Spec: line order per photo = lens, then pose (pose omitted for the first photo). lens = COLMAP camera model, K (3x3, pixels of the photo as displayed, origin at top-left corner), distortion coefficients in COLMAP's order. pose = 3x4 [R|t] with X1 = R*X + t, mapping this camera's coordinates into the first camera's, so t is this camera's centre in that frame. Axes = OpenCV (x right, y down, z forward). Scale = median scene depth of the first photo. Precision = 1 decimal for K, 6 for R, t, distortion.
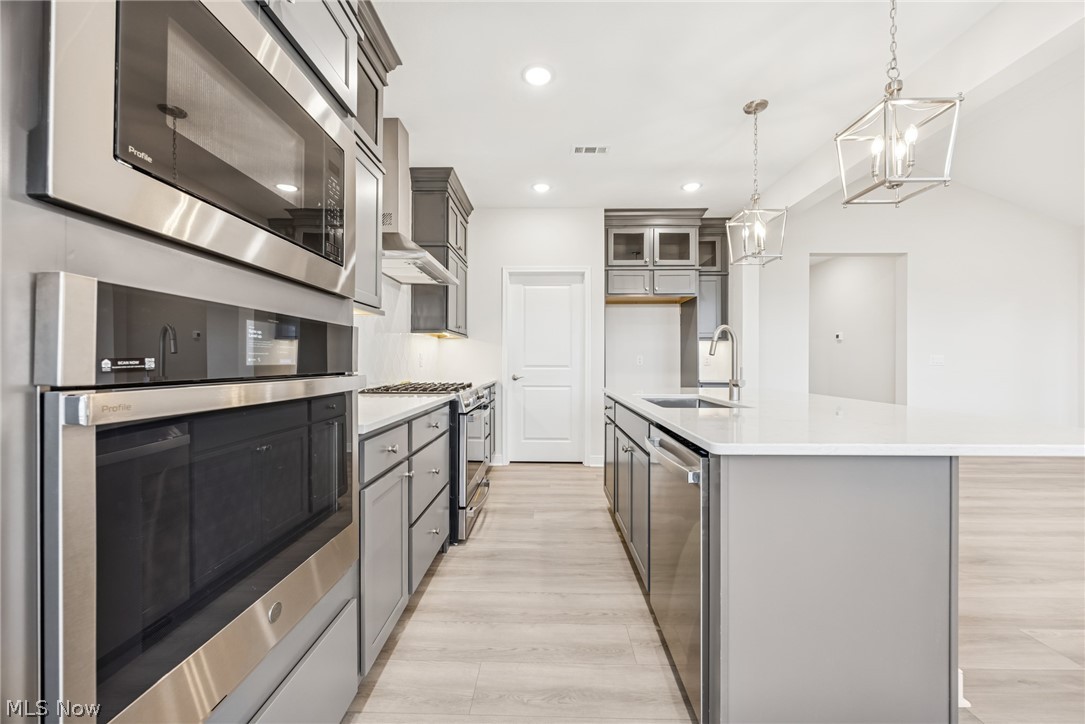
lens RADIAL K [[417.6, 0, 537.1], [0, 417.6, 357.8], [0, 0, 1]] dist [-0.004953, 0.000242]
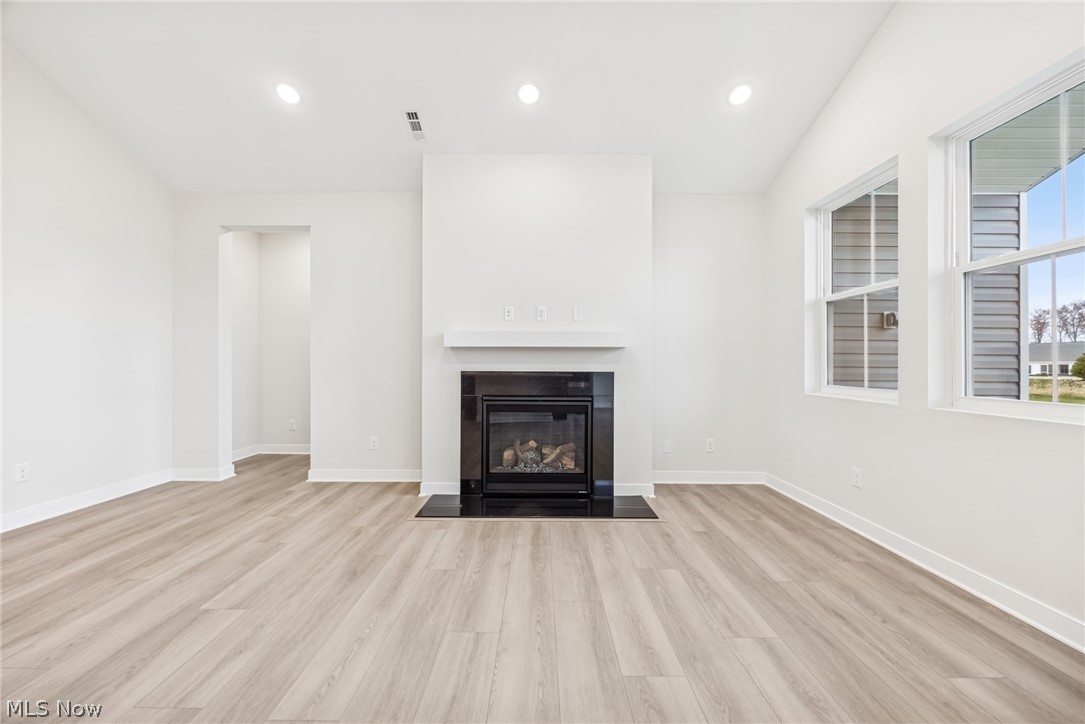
lens RADIAL K [[417.6, 0, 540.7], [0, 417.6, 363.1], [0, 0, 1]] dist [-0.004953, 0.000242]
pose [[-0.020150, -0.002868, 0.999793, 0.698130], [-0.012506, 0.999918, 0.002616, 0.001475], [-0.999719, -0.012451, -0.020184, 0.443245]]
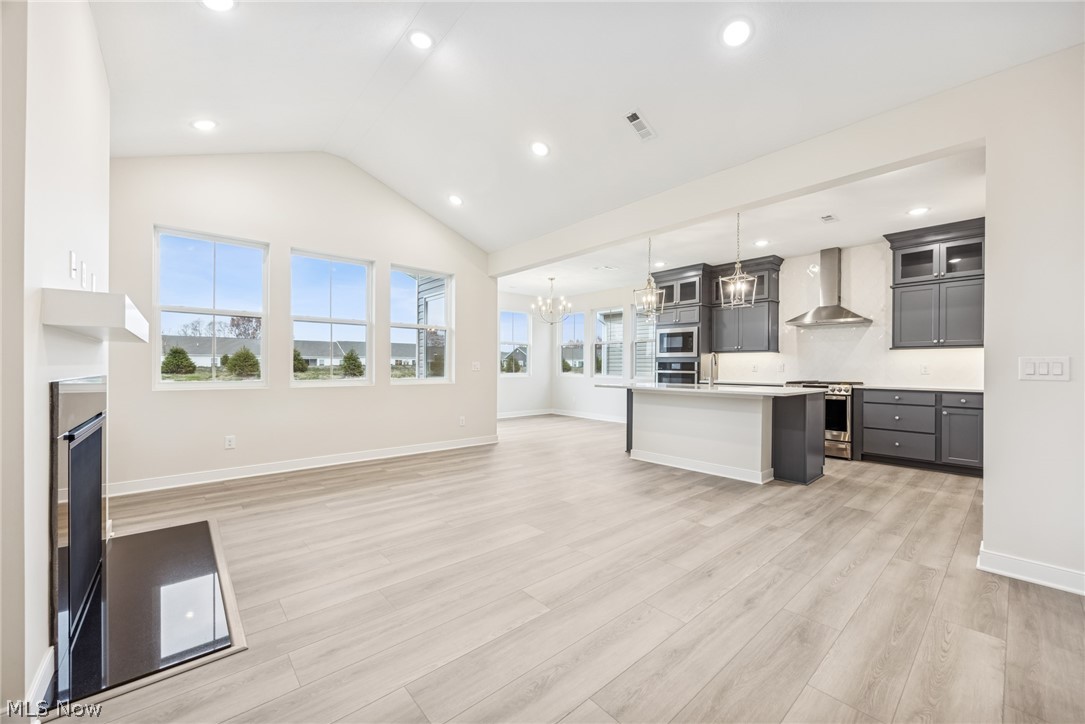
lens RADIAL K [[417.6, 0, 543.9], [0, 417.6, 367.7], [0, 0, 1]] dist [-0.004953, 0.000242]
pose [[-0.738937, -0.005310, -0.673754, 1.611130], [-0.002090, 0.999982, -0.005590, 0.011917], [0.673771, -0.002722, -0.738935, 1.260339]]
